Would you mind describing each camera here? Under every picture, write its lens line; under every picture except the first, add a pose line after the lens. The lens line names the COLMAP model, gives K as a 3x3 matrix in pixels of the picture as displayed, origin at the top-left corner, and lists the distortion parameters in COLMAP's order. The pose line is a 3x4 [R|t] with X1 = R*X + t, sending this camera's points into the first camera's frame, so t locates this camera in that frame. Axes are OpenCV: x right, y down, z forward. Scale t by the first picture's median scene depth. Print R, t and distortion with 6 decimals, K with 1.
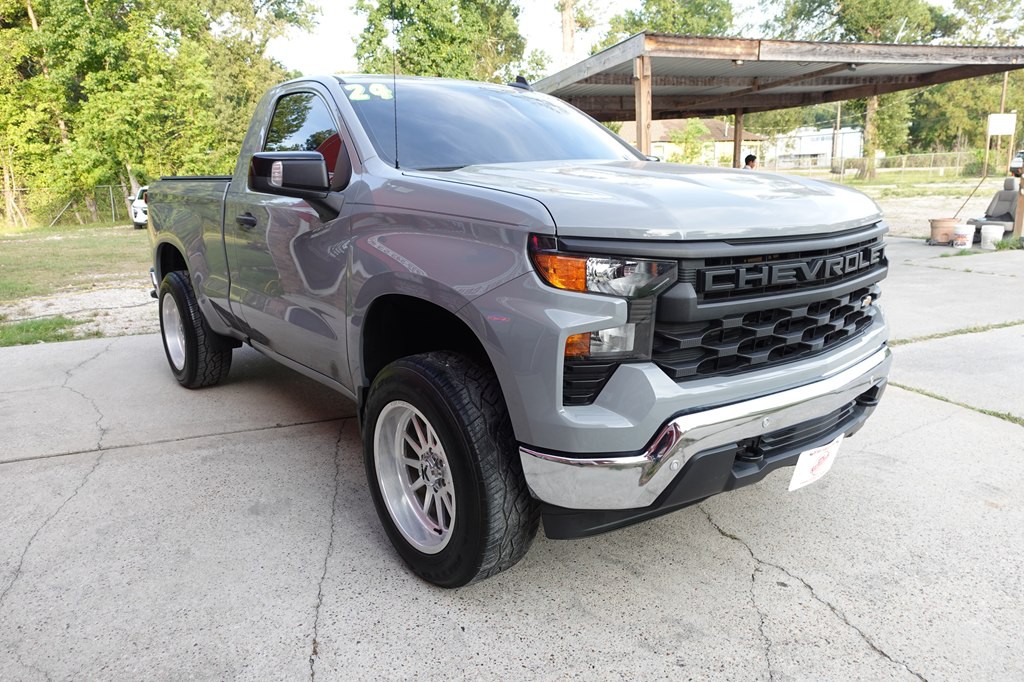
lens RADIAL K [[705.5, 0, 513.9], [0, 705.5, 341.3], [0, 0, 1]] dist [0.003177, 0.000382]
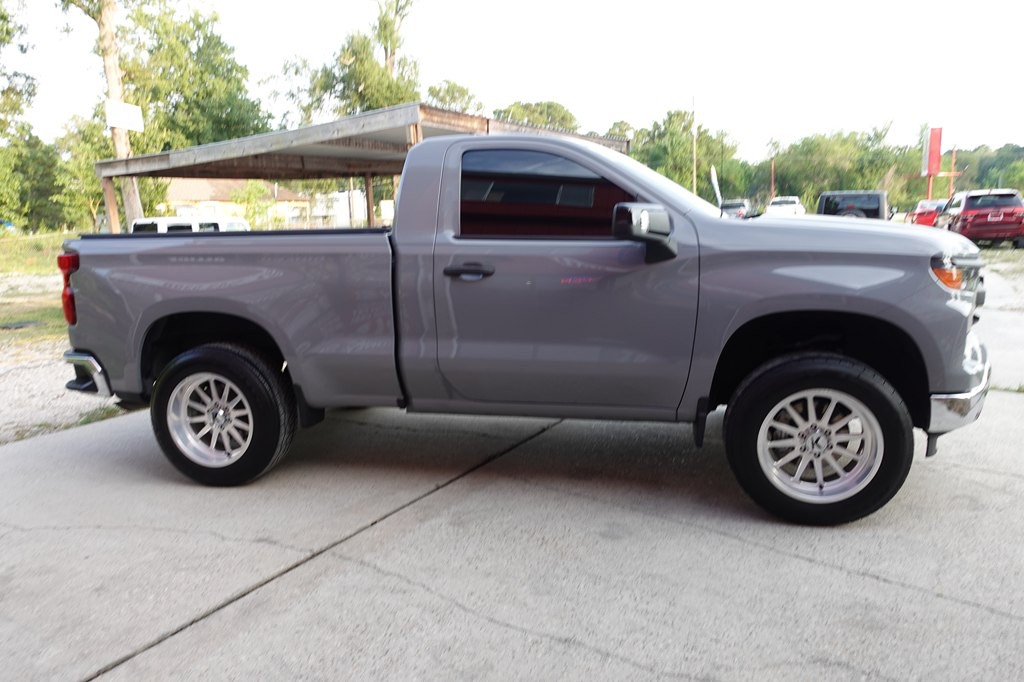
lens RADIAL K [[705.5, 0, 513.9], [0, 705.5, 341.3], [0, 0, 1]] dist [0.003177, 0.000382]
pose [[0.785196, -0.105043, 0.610273, -0.381158], [0.154612, 0.987551, -0.028945, -0.014476], [-0.599636, 0.117083, 0.791662, 0.075460]]
